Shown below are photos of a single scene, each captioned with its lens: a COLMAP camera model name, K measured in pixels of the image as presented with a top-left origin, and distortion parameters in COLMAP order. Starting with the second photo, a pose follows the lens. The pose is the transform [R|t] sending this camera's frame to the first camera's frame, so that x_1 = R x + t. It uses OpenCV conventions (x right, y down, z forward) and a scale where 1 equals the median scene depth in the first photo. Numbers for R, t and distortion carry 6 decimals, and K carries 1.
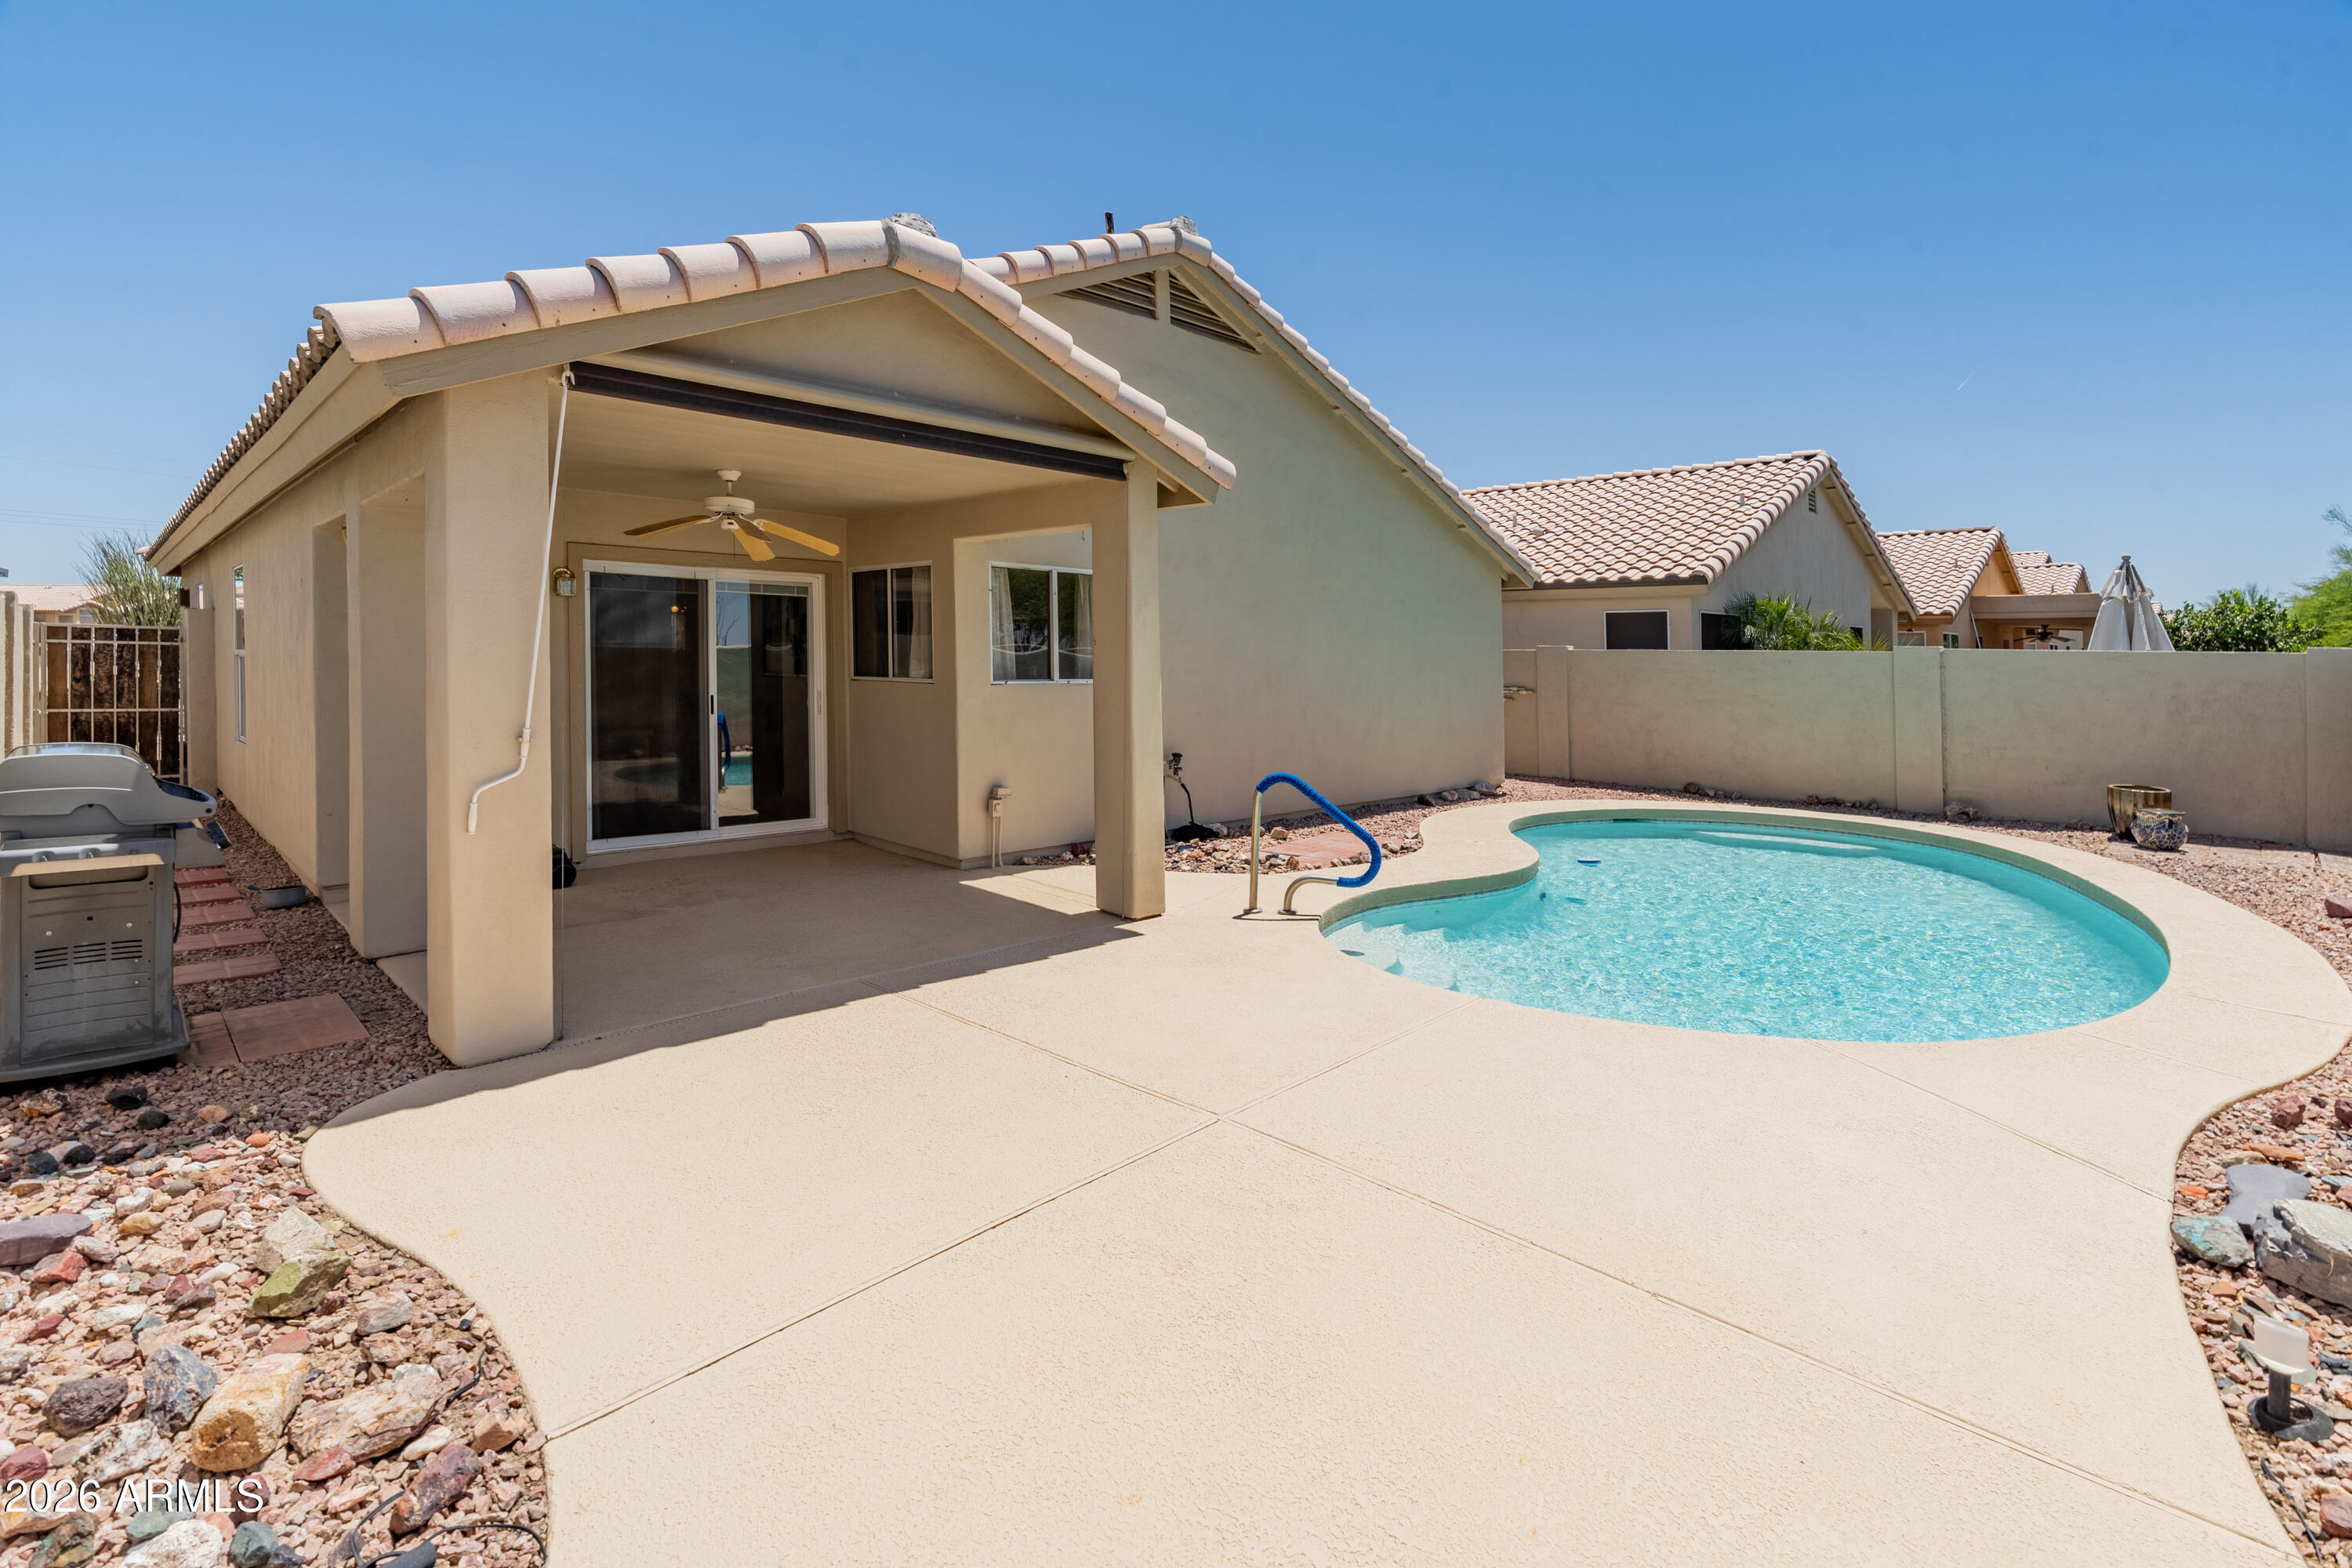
lens RADIAL K [[1100.9, 0, 1175.0], [0, 1100.9, 658.1], [0, 0, 1]] dist [-0.000044, -0.000140]
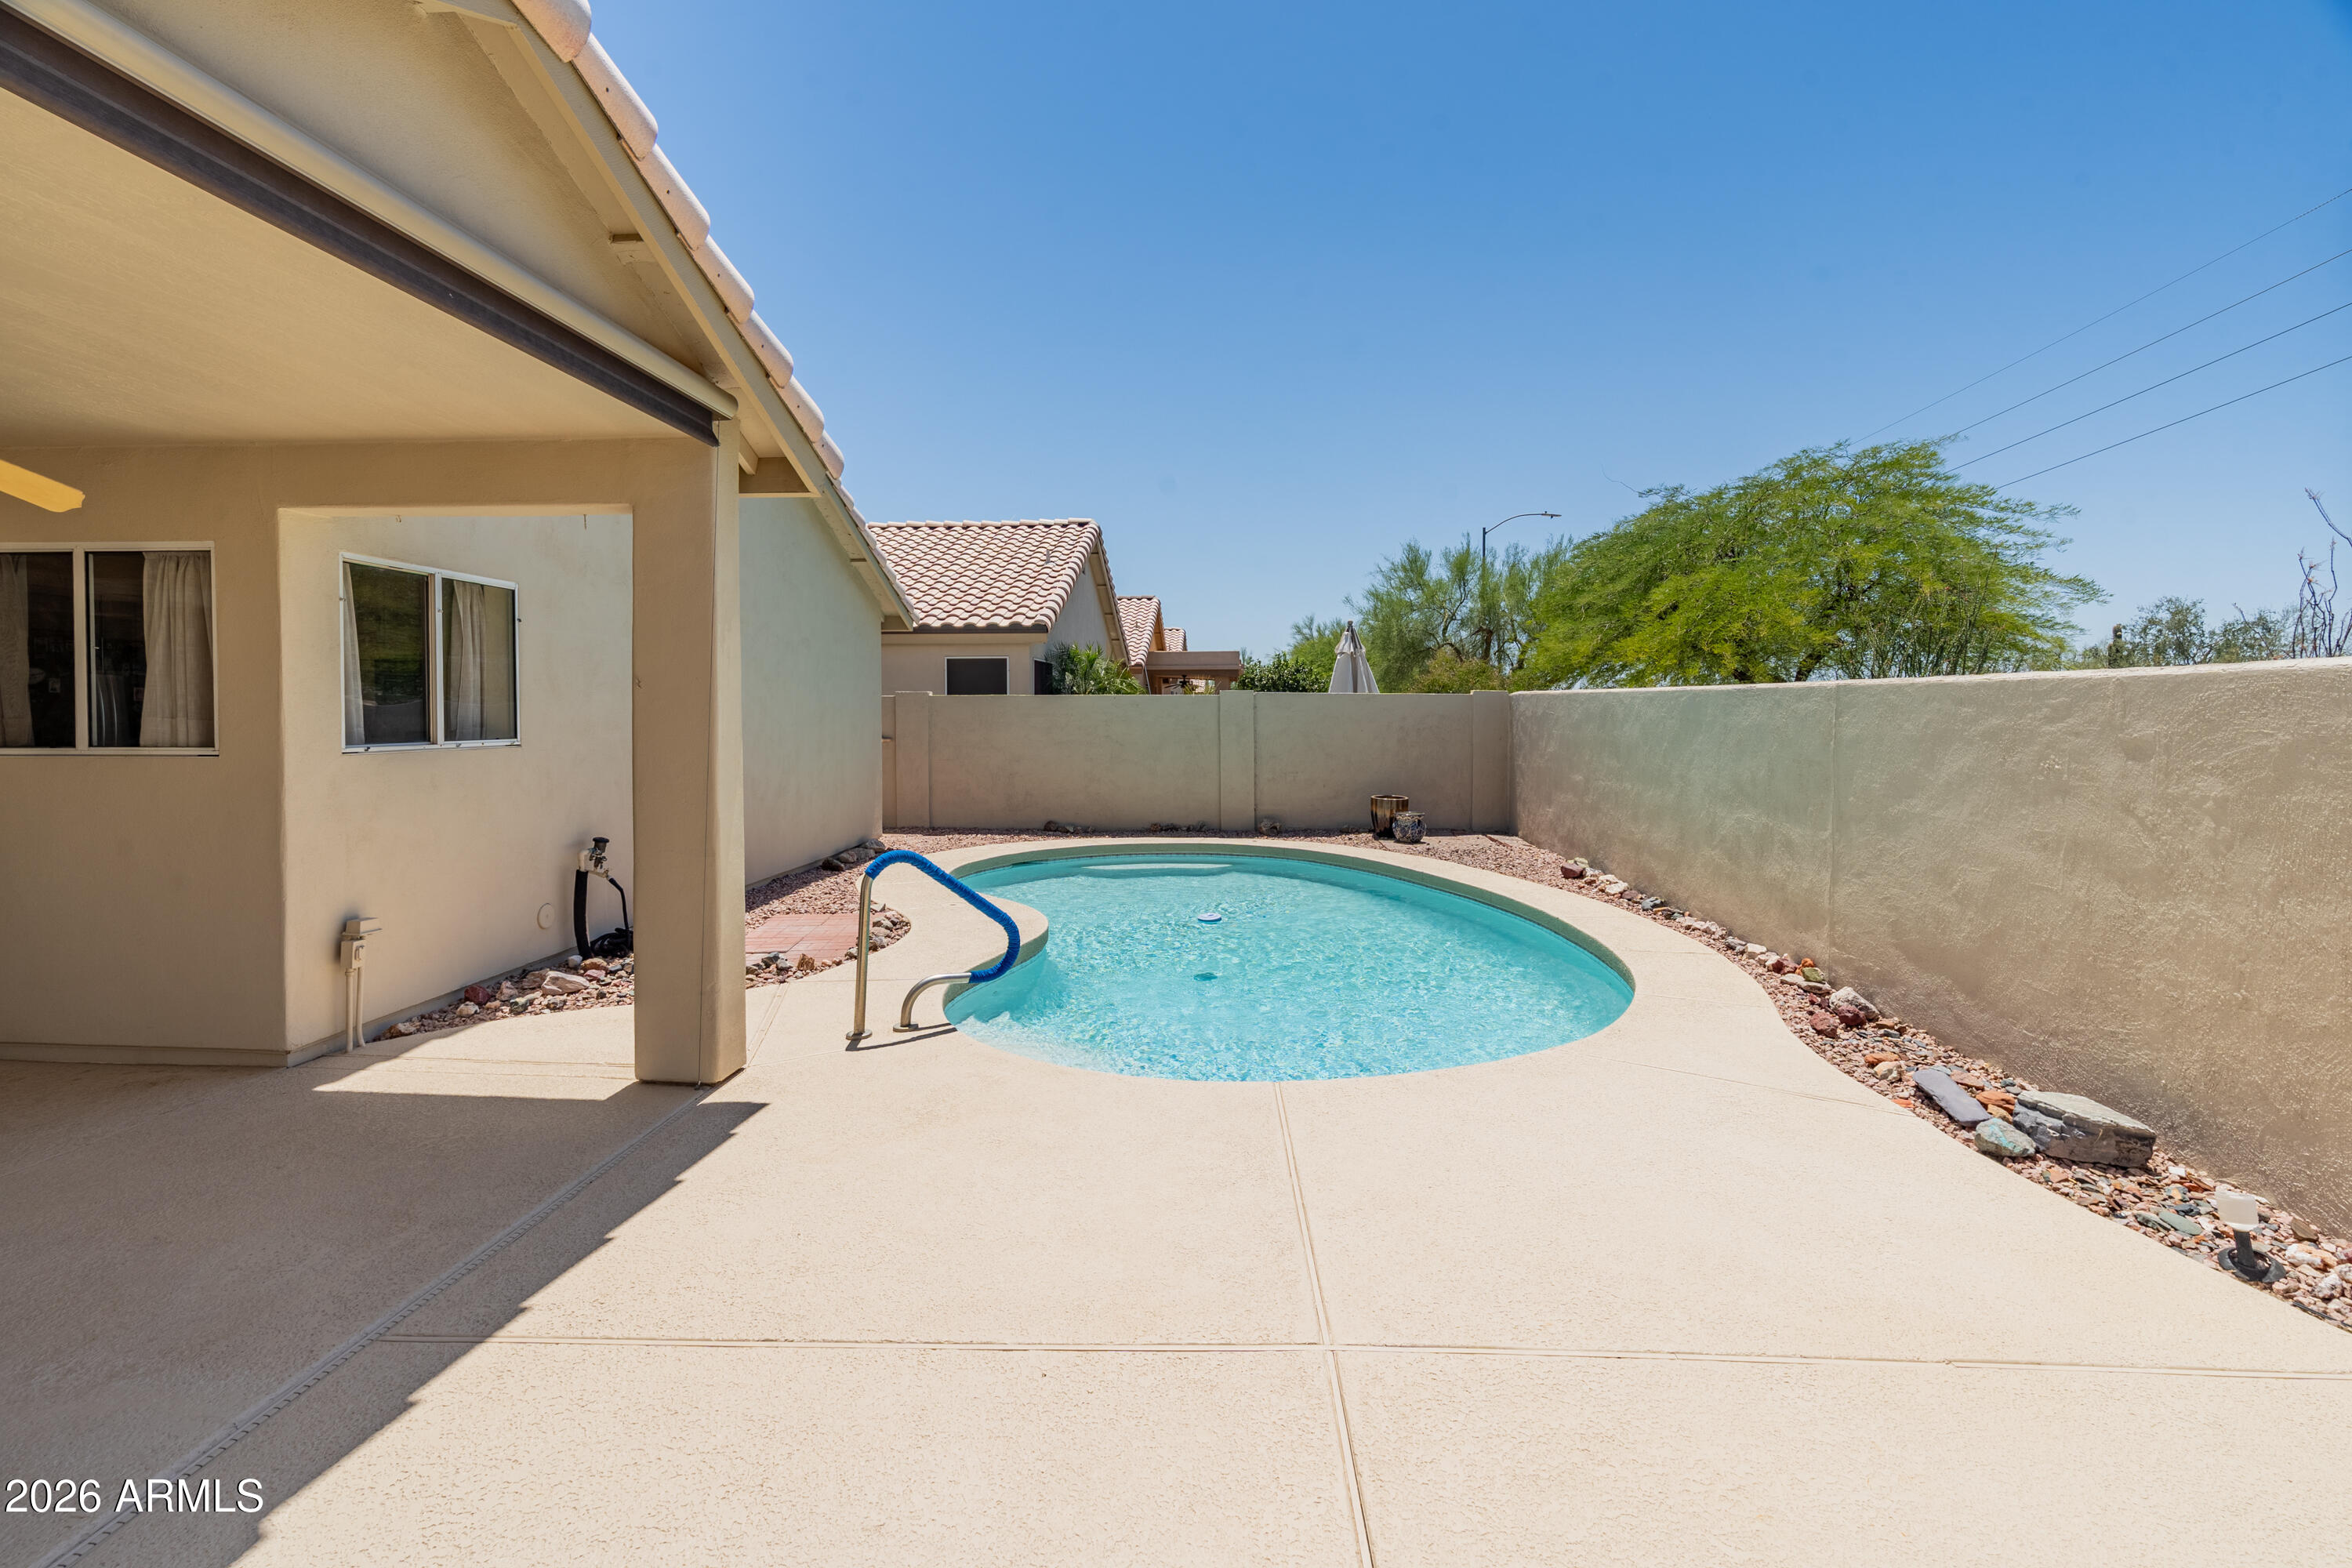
lens RADIAL K [[1082.4, 0, 1132.0], [0, 1082.4, 710.8], [0, 0, 1]] dist [0.000709, -0.005632]
pose [[0.749231, -0.014436, 0.662151, -0.188597], [0.012197, 0.999894, 0.007999, 0.000593], [-0.662196, 0.002083, 0.749328, 0.208583]]
